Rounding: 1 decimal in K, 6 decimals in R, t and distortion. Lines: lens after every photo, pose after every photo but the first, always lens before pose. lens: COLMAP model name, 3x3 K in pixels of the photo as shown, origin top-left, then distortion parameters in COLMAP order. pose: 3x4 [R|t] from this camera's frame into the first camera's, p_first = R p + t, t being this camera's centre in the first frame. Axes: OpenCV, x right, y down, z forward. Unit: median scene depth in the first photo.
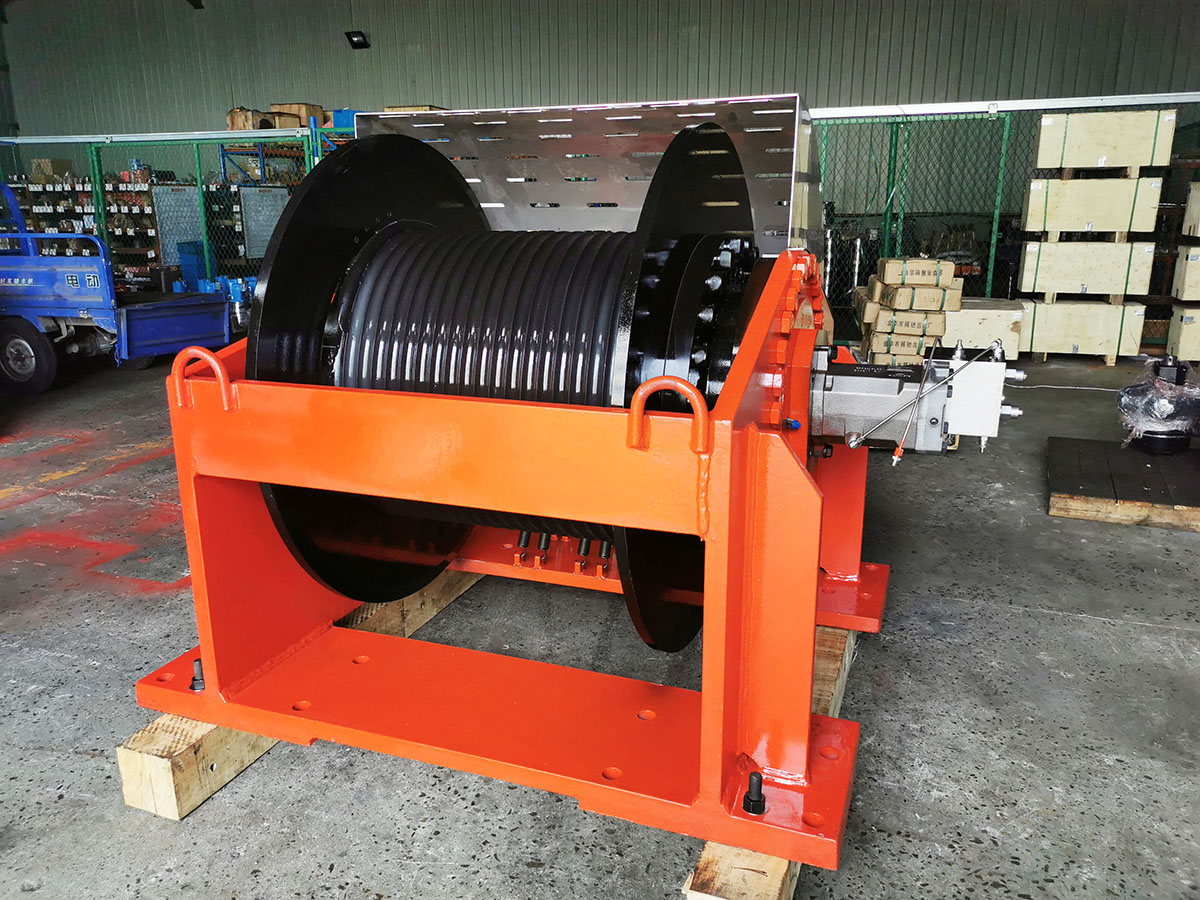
lens RADIAL K [[917.1, 0, 592.2], [0, 917.1, 451.2], [0, 0, 1]] dist [0.012438, -0.006671]
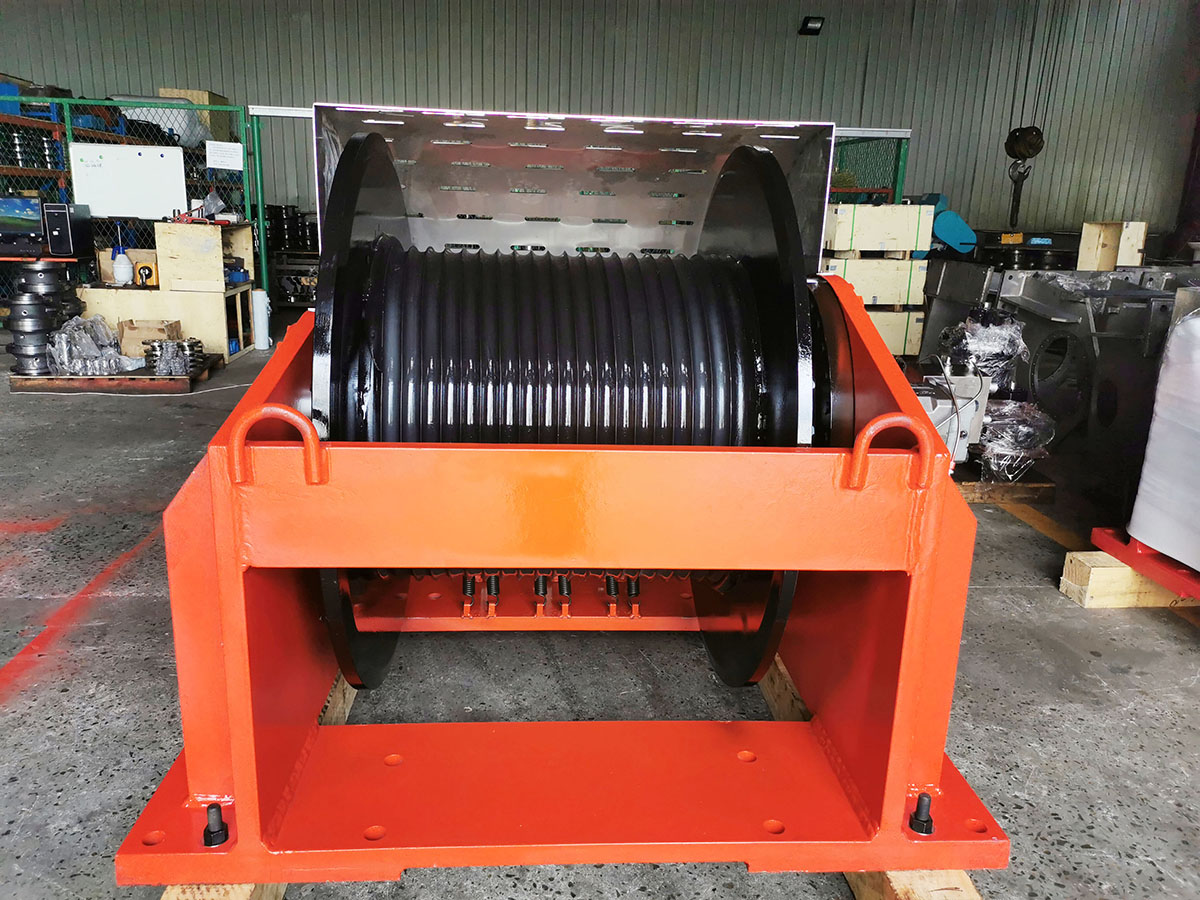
lens RADIAL K [[917.1, 0, 579.2], [0, 917.1, 453.4], [0, 0, 1]] dist [0.012438, -0.006671]
pose [[0.913126, -0.076920, 0.400355, -0.455975], [0.075696, 0.996952, 0.018897, -0.060995], [-0.400588, 0.013050, 0.916165, 0.177887]]
